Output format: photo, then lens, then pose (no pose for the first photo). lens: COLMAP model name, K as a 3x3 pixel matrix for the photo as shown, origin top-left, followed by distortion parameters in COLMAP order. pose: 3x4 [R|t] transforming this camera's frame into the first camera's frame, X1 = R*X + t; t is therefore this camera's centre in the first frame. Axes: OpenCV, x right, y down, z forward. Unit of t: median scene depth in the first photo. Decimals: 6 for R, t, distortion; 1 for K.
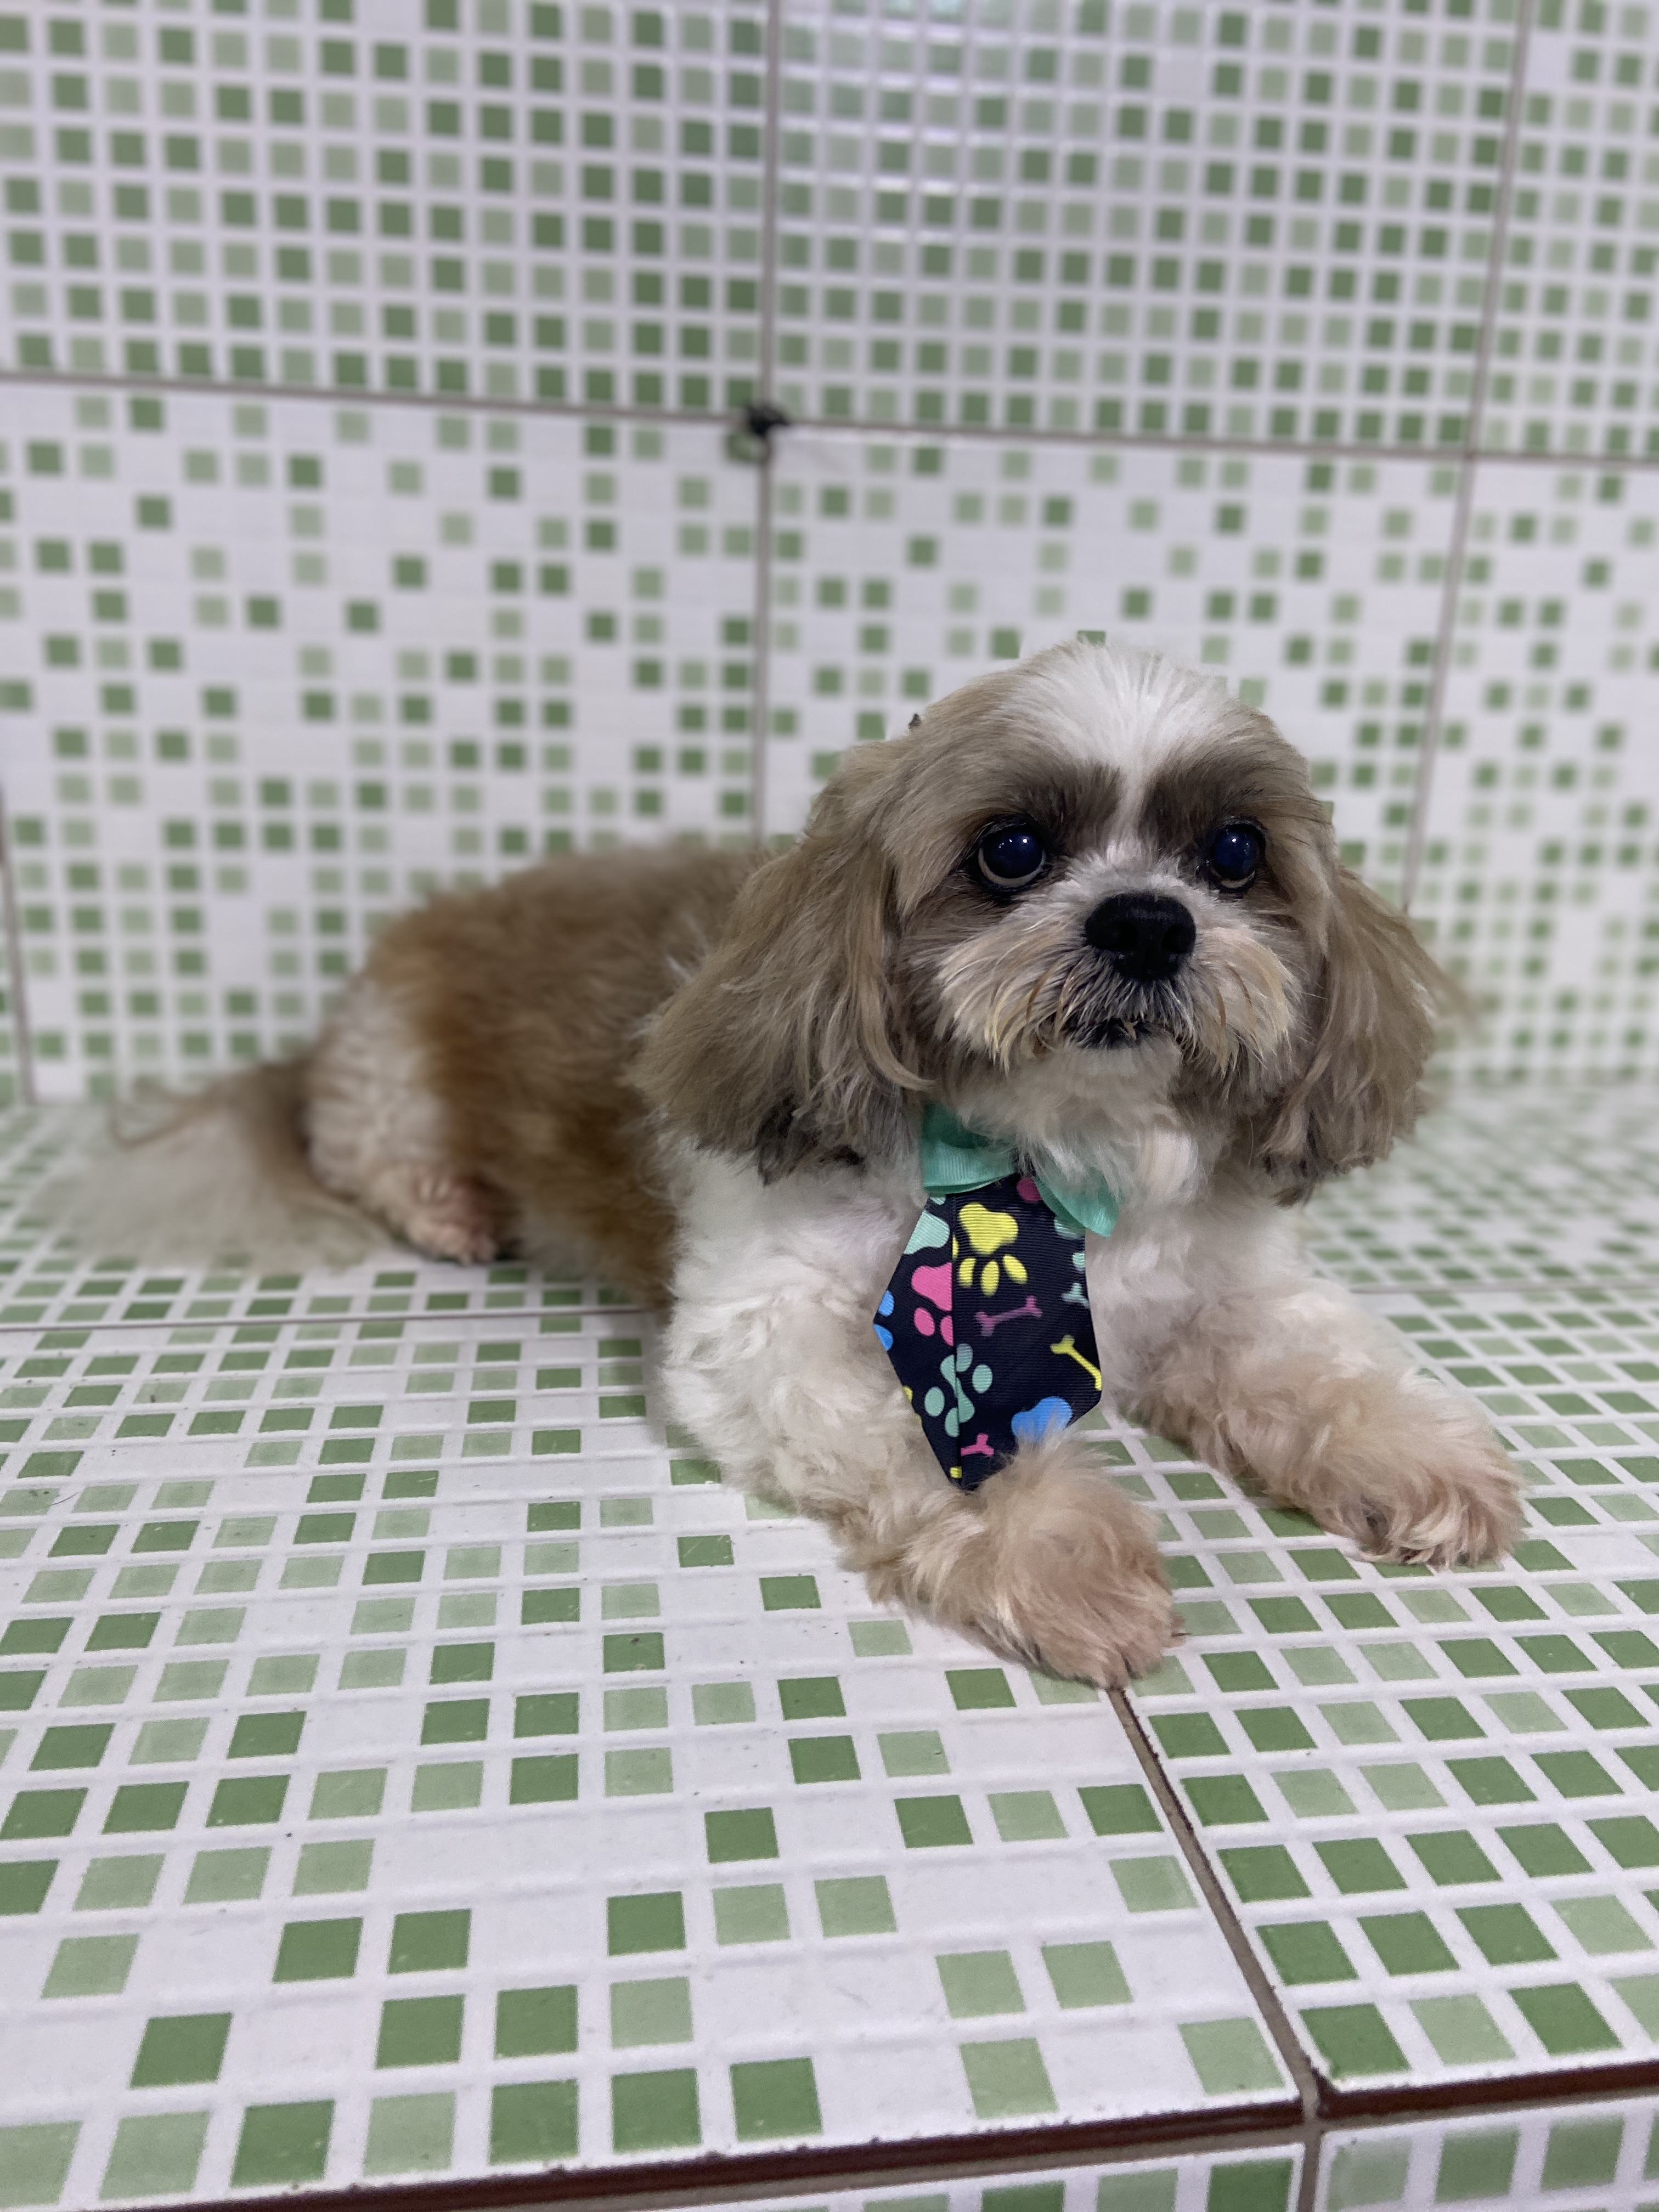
lens RADIAL K [[1674.5, 0, 840.6], [0, 1674.5, 1080.7], [0, 0, 1]] dist [0.132062, -0.178415]
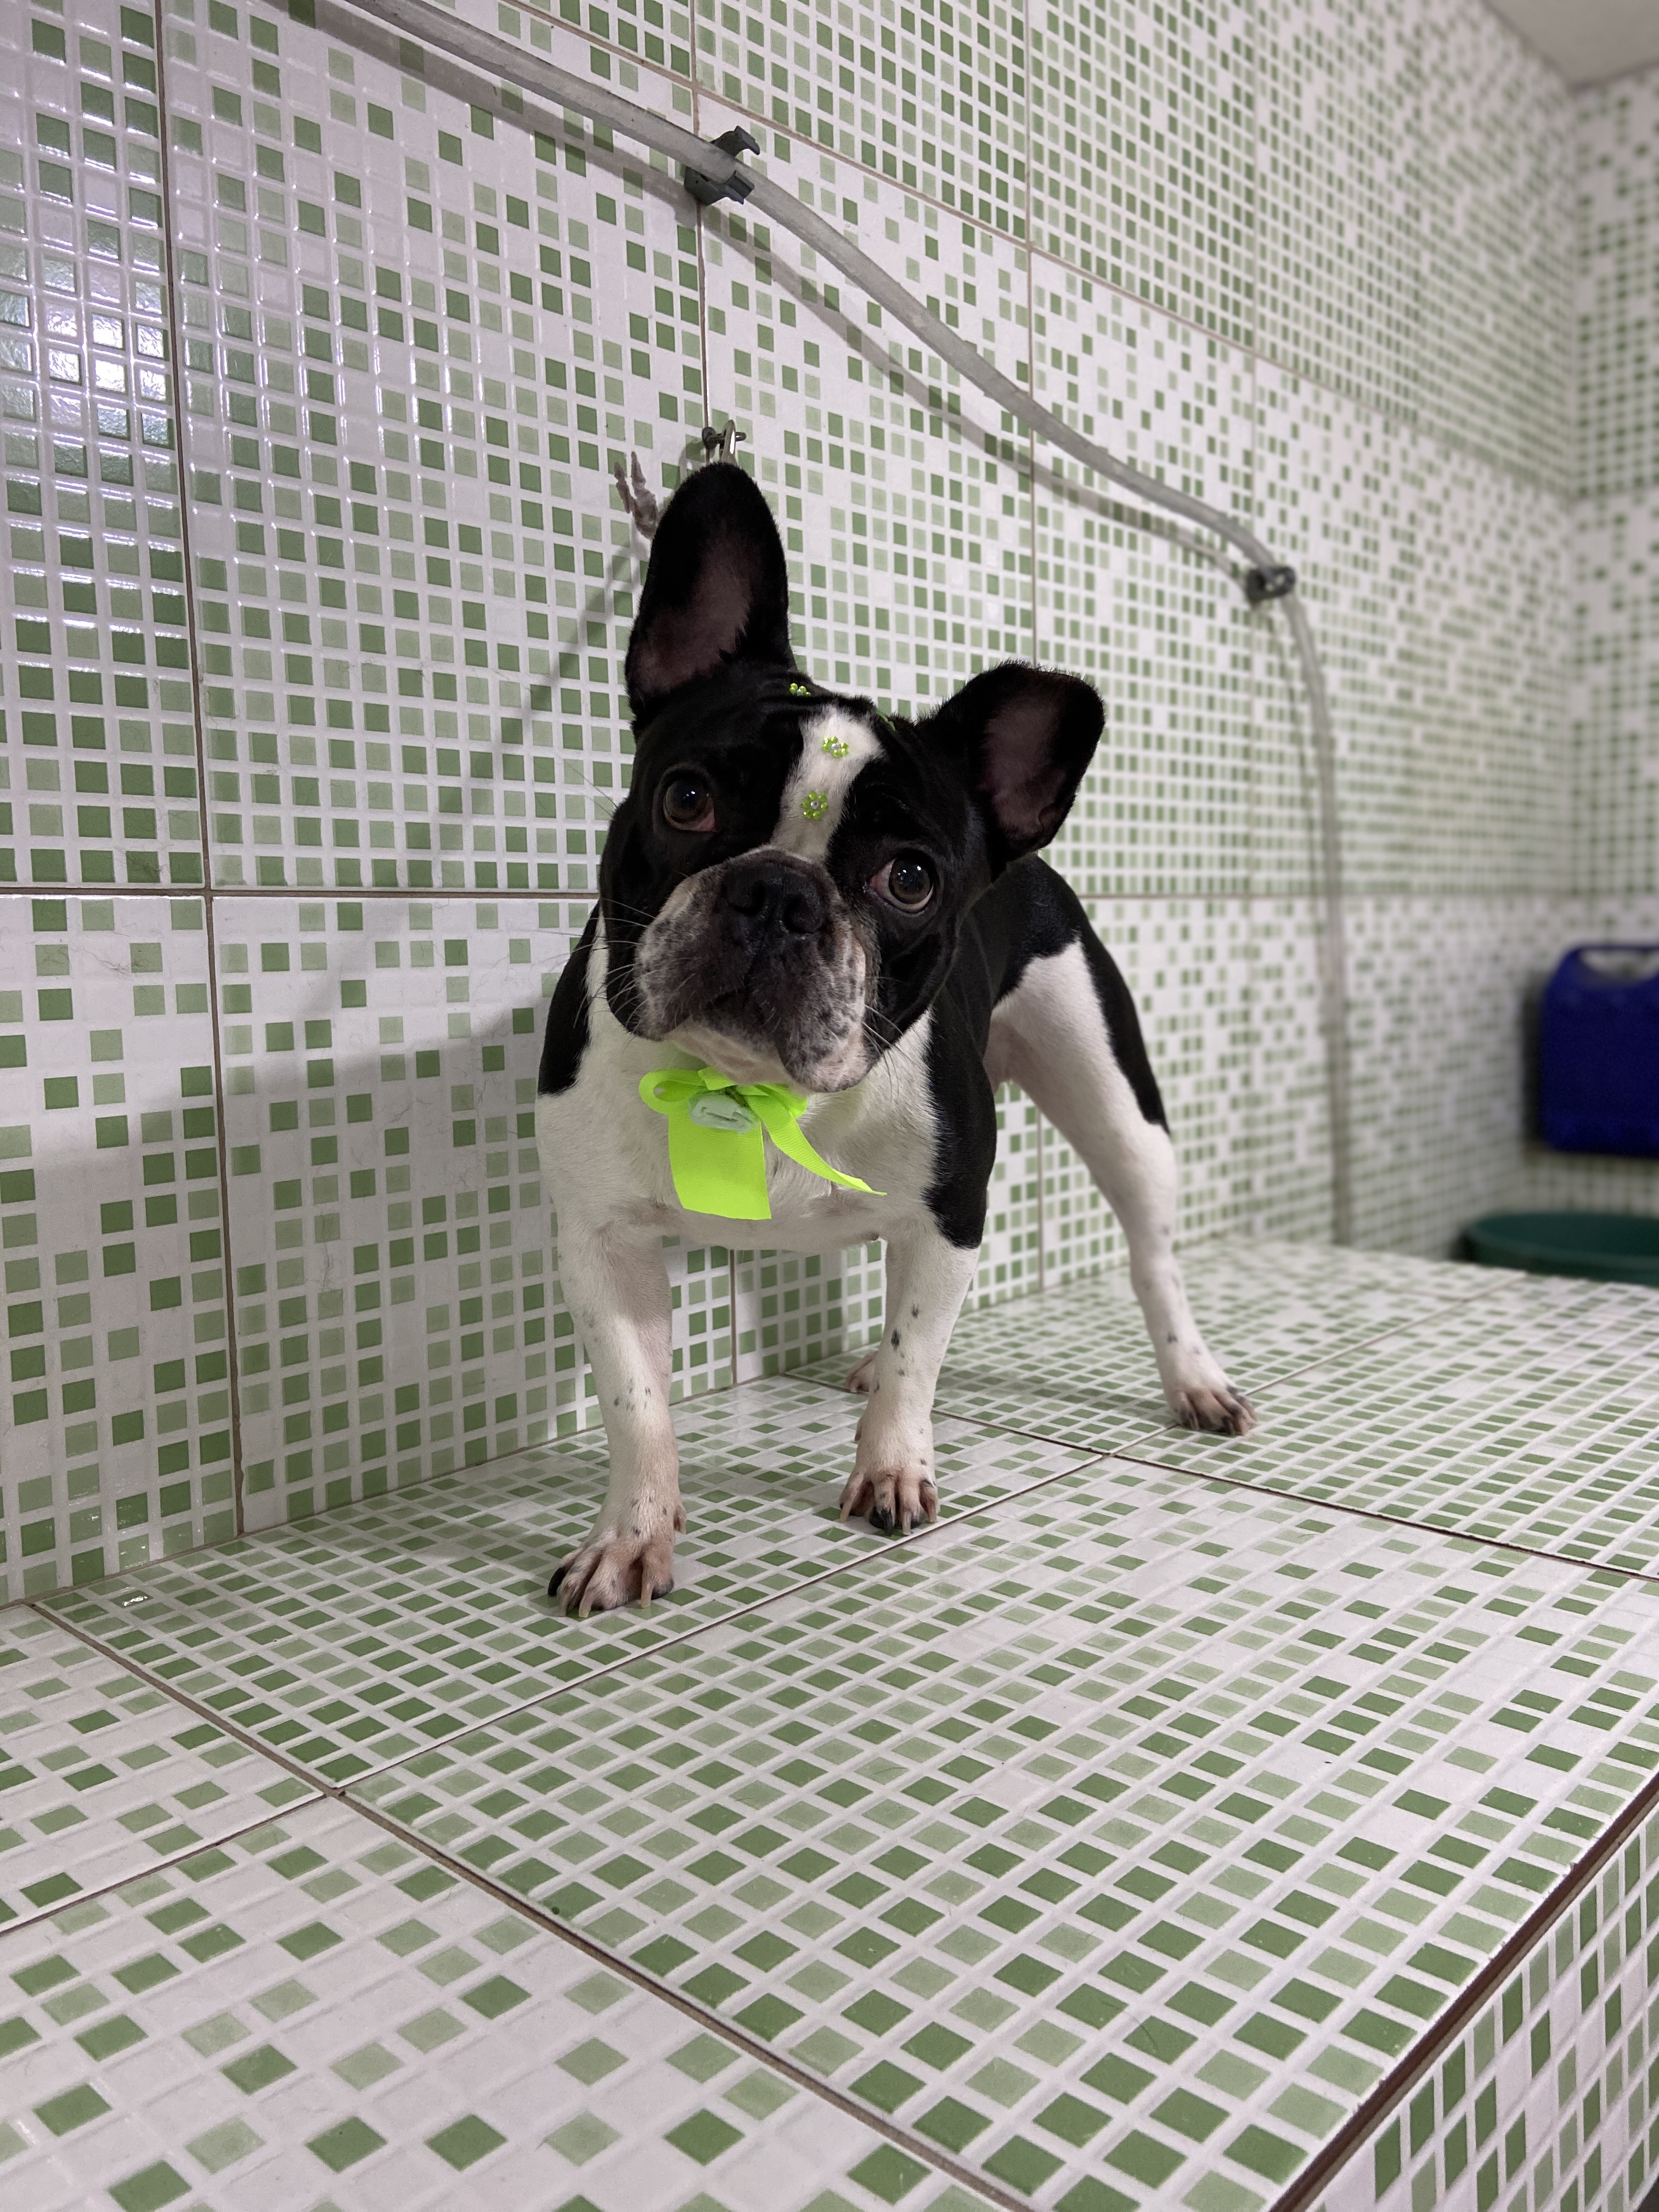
lens RADIAL K [[1674.5, 0, 834.6], [0, 1674.5, 1076.7], [0, 0, 1]] dist [0.132062, -0.178415]
pose [[0.777163, -0.105763, 0.620348, -0.863188], [0.219787, 0.969316, -0.110088, -0.070661], [-0.589670, 0.221901, 0.776562, -0.099952]]
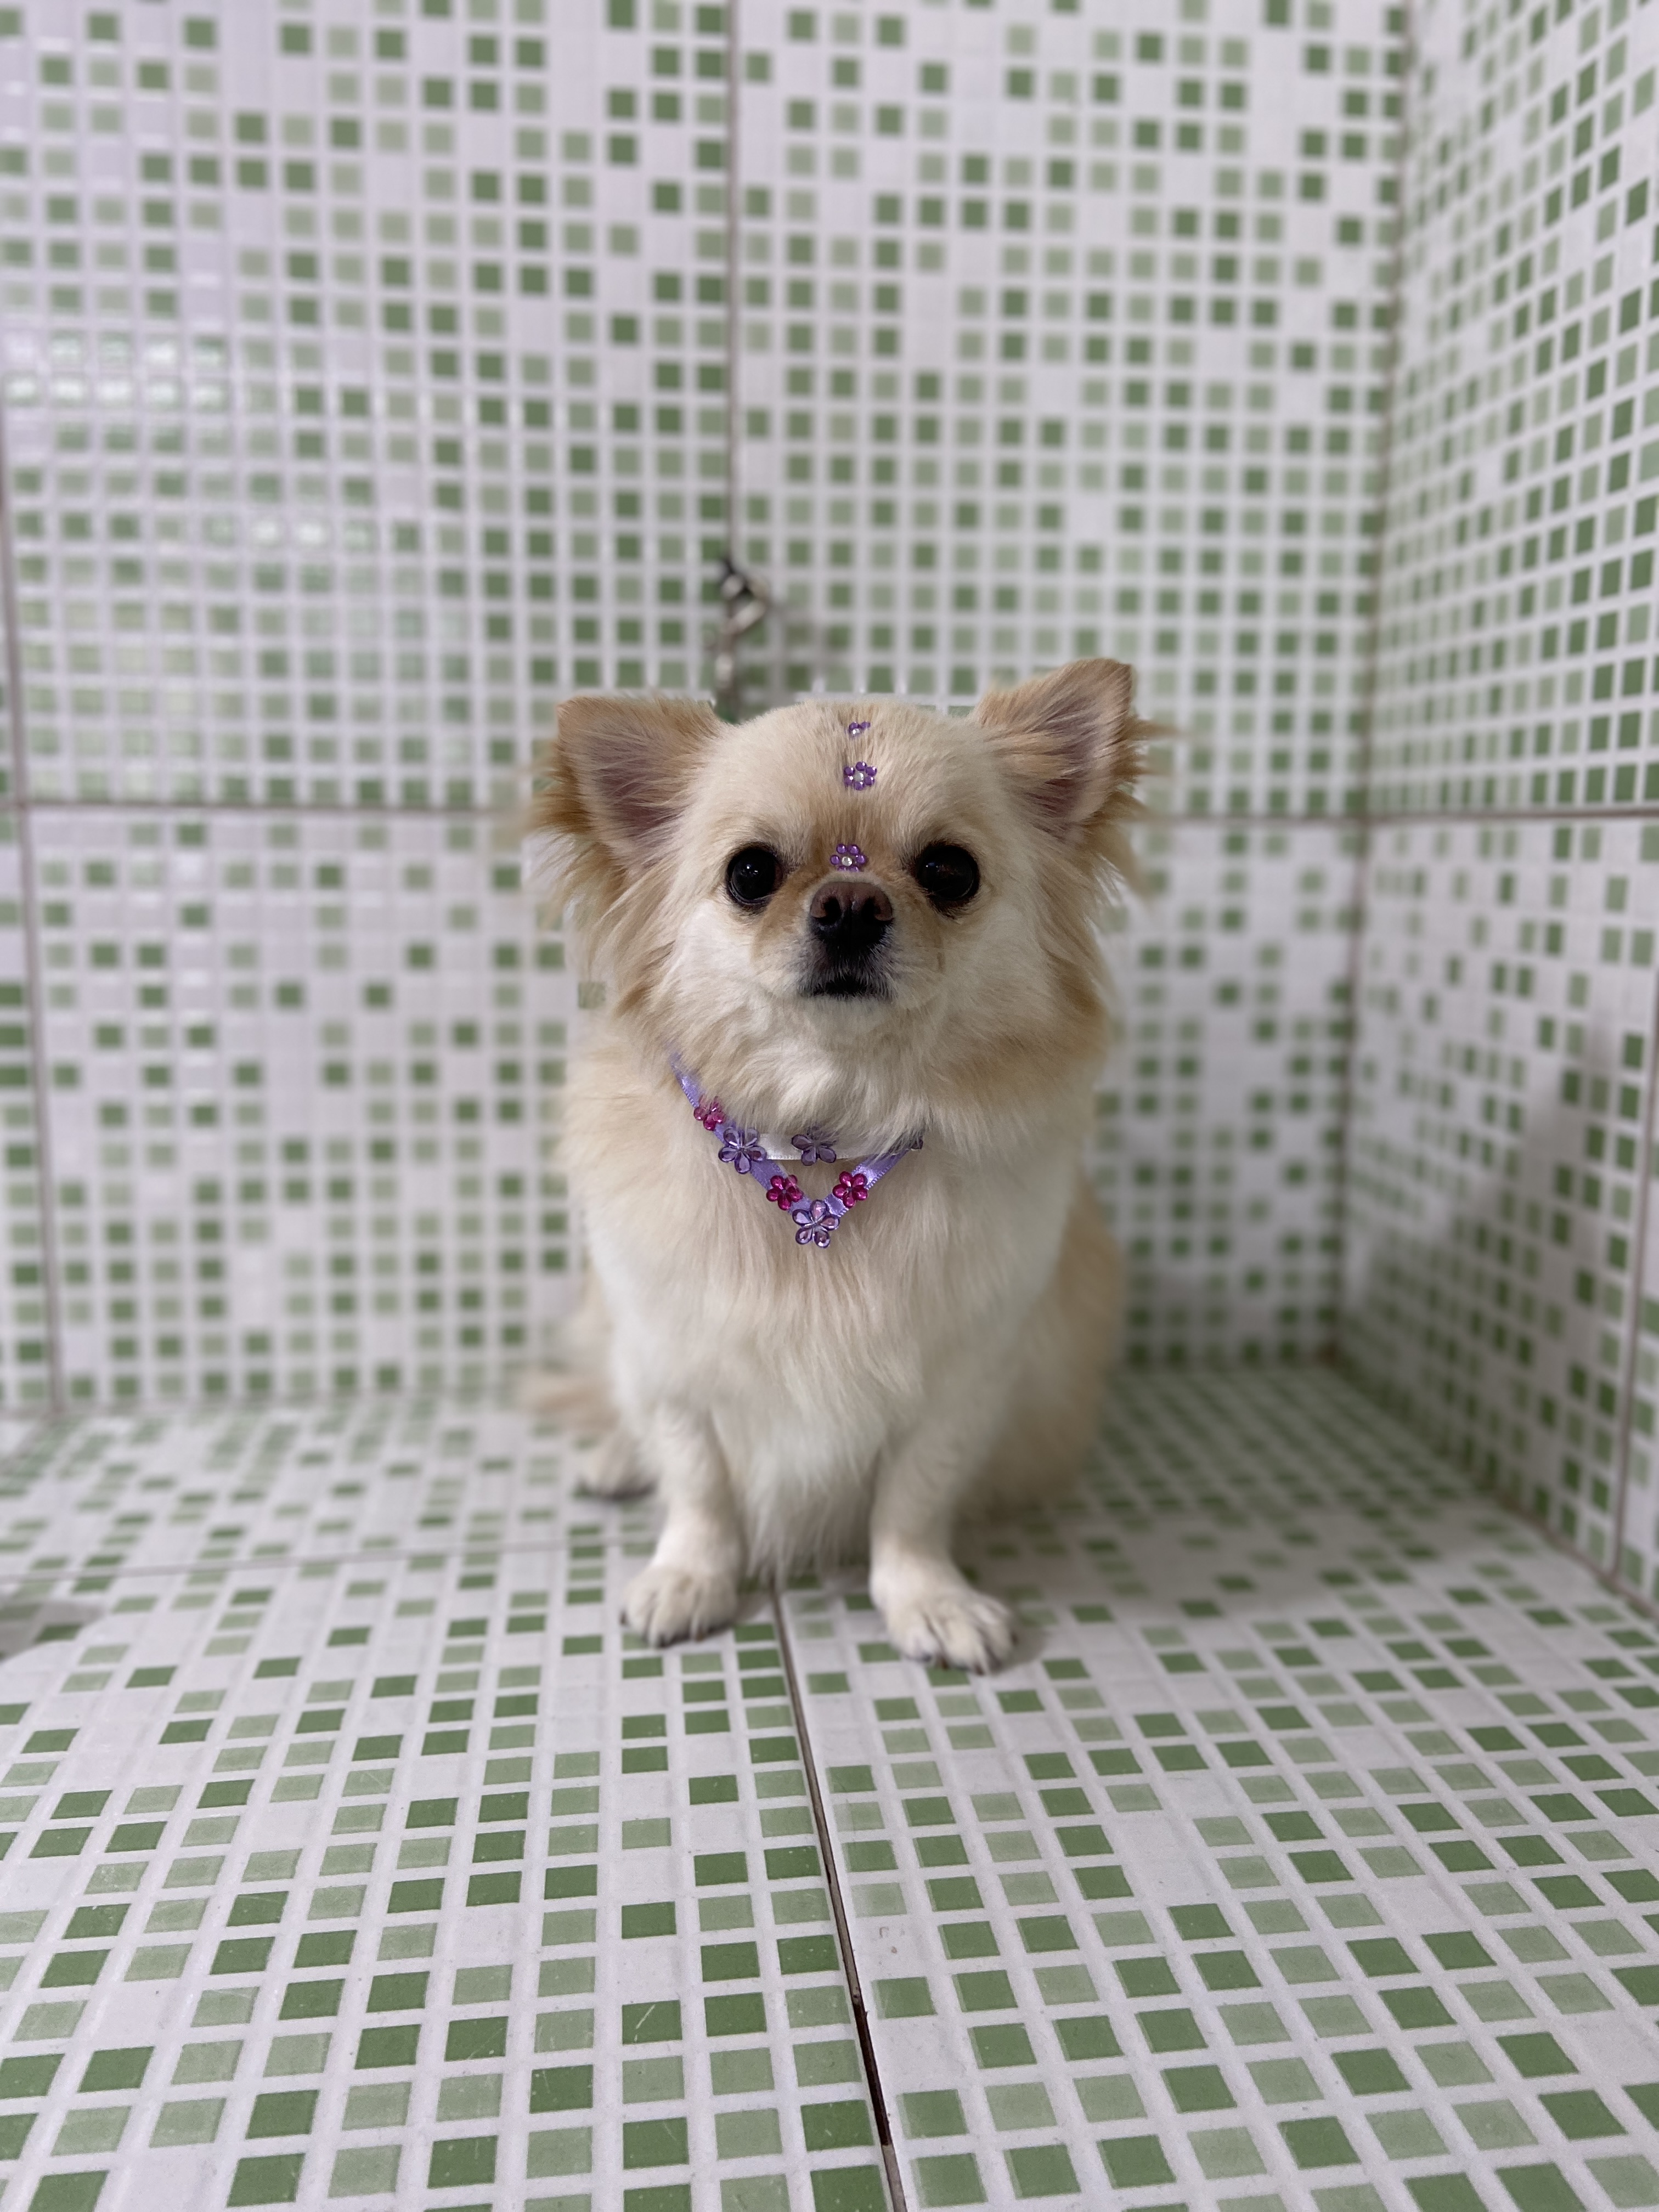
lens RADIAL K [[1674.5, 0, 836.6], [0, 1674.5, 1083.2], [0, 0, 1]] dist [0.132062, -0.178415]
pose [[0.017311, -0.185972, 0.982402, -0.780664], [0.275845, 0.945305, 0.174089, -0.161957], [-0.961046, 0.267978, 0.067663, 0.214958]]
